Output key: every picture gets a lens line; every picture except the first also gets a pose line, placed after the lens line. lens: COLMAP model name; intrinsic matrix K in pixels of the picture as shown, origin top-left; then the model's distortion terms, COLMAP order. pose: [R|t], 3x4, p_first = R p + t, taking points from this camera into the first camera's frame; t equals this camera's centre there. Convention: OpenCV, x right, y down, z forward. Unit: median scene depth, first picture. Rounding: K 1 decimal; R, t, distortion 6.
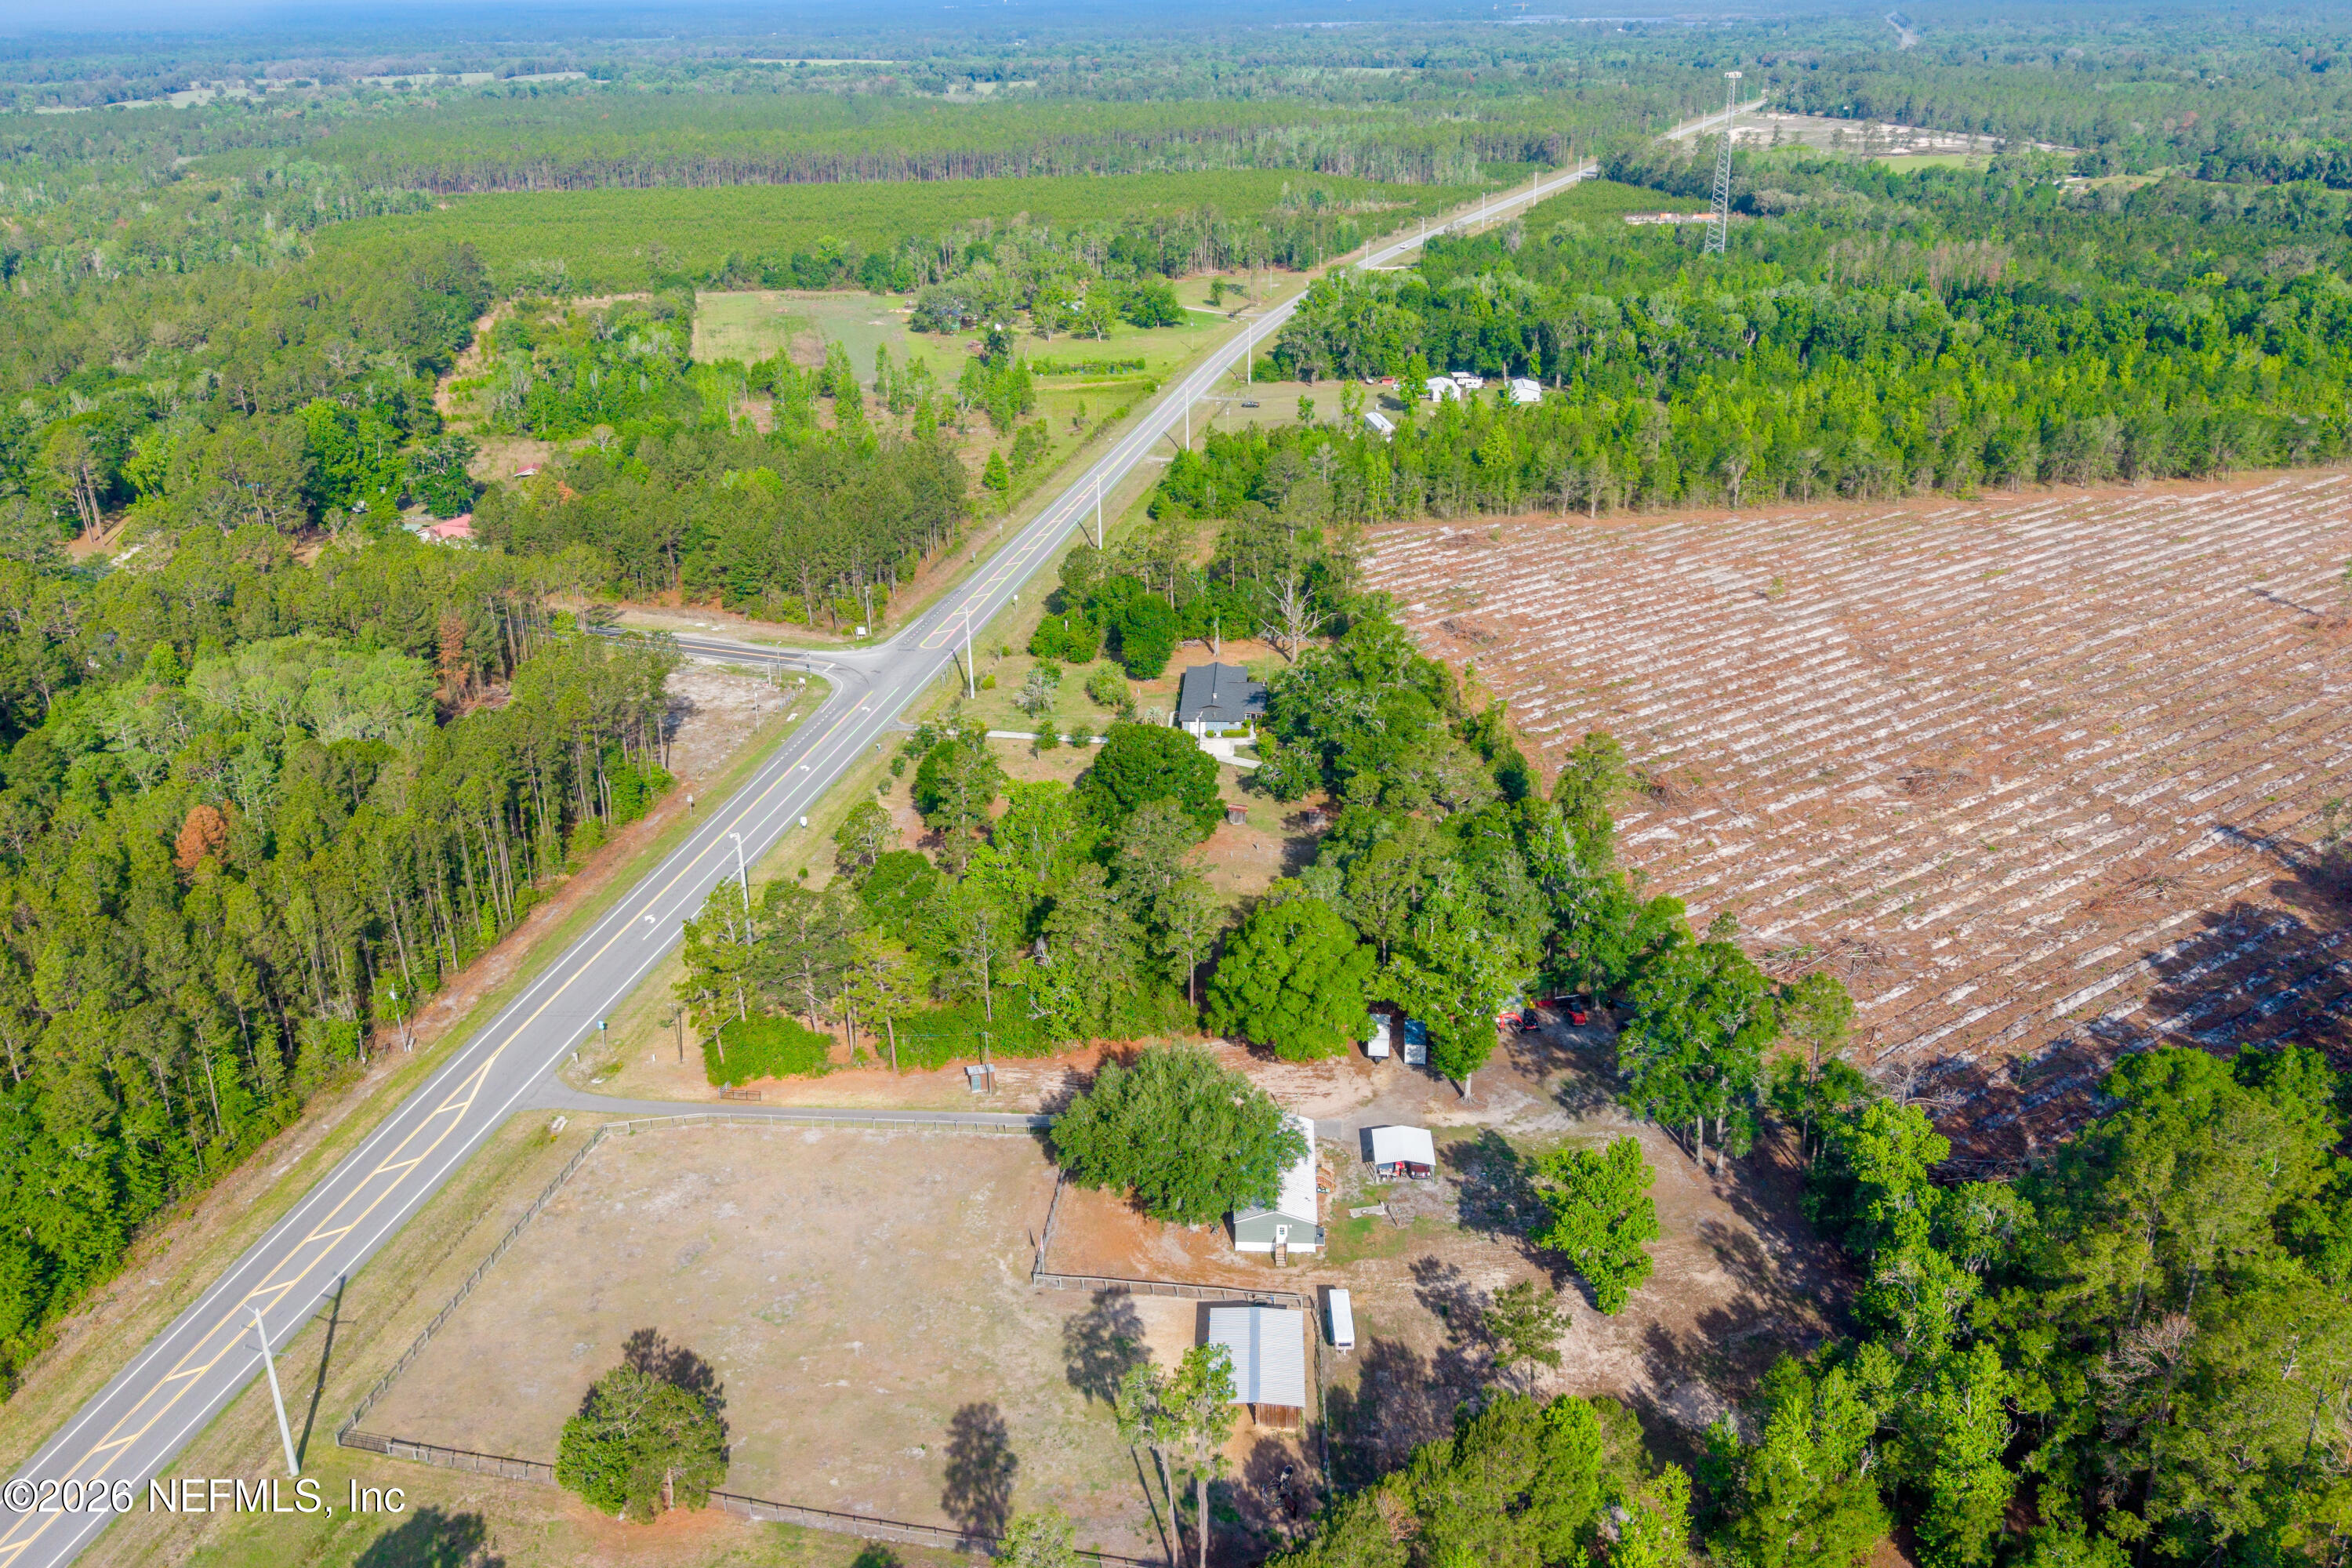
lens RADIAL K [[1900.5, 0, 1172.3], [0, 1900.5, 790.8], [0, 0, 1]] dist [0.060601, -0.129315]
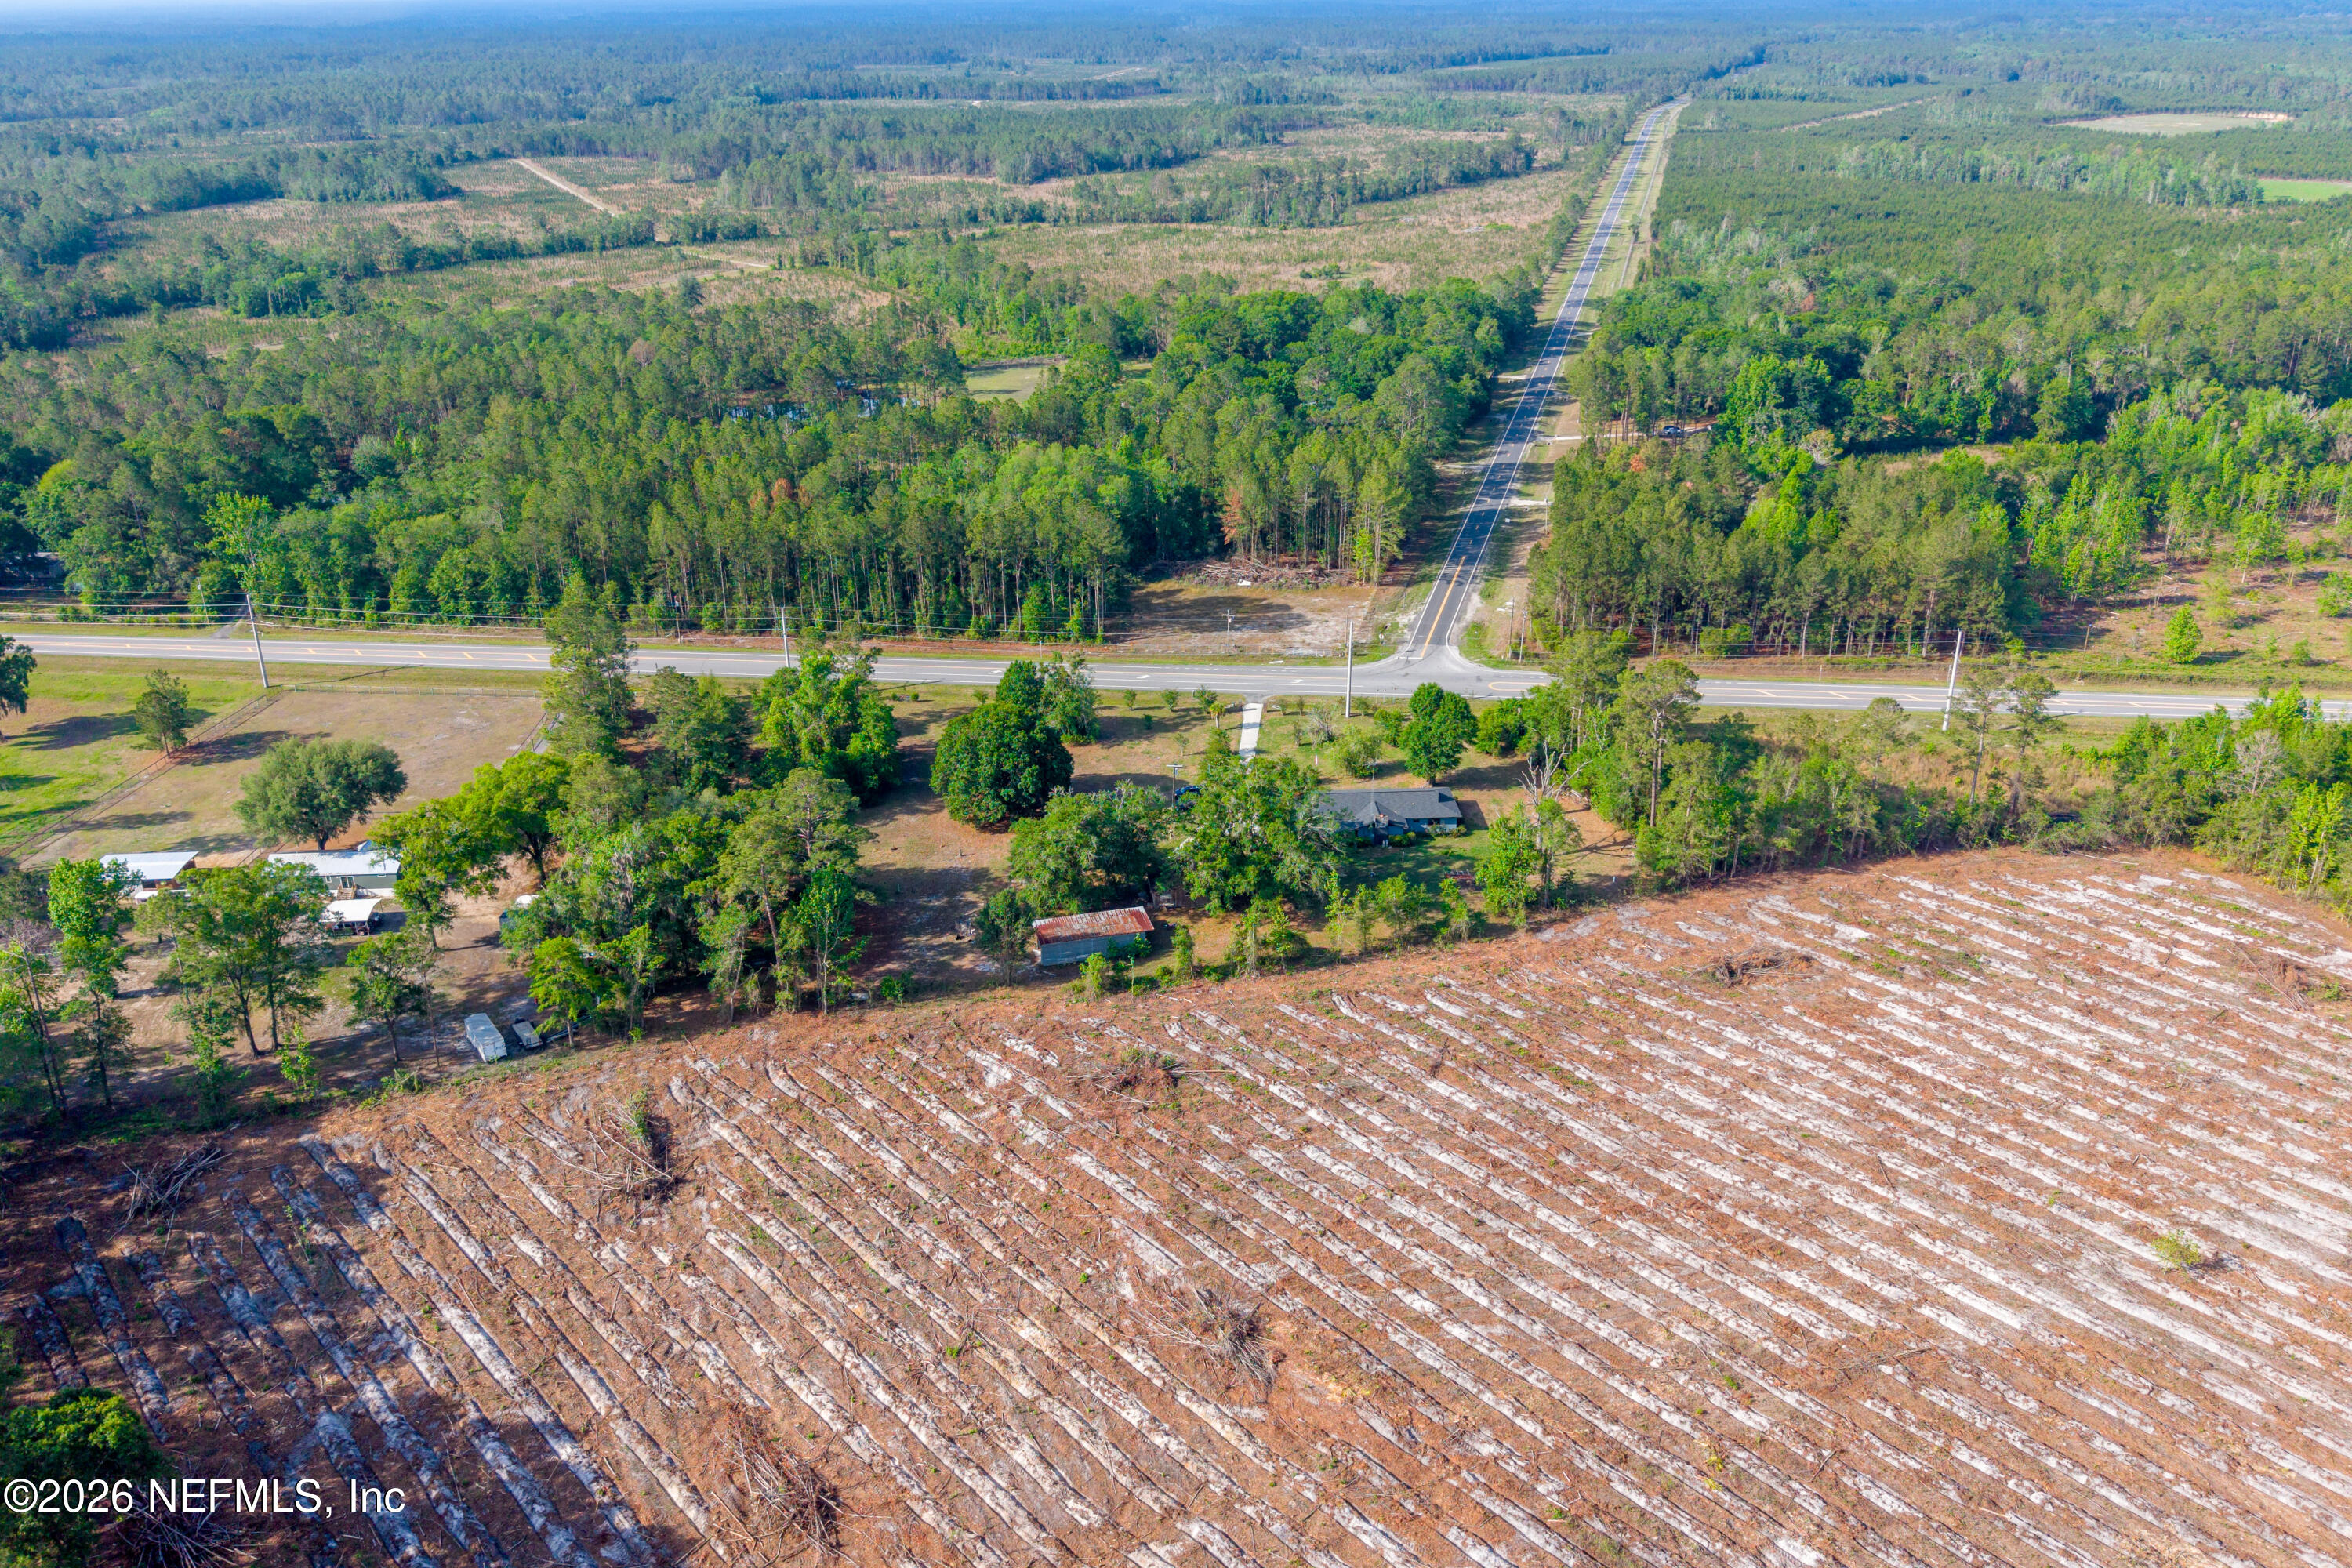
lens RADIAL K [[1909.6, 0, 1172.8], [0, 1909.6, 788.1], [0, 0, 1]] dist [0.014171, -0.010617]
pose [[0.096048, 0.400794, -0.911119, 0.585442], [-0.379993, 0.860789, 0.338596, -0.233449], [0.919989, 0.313698, 0.234977, 0.534267]]
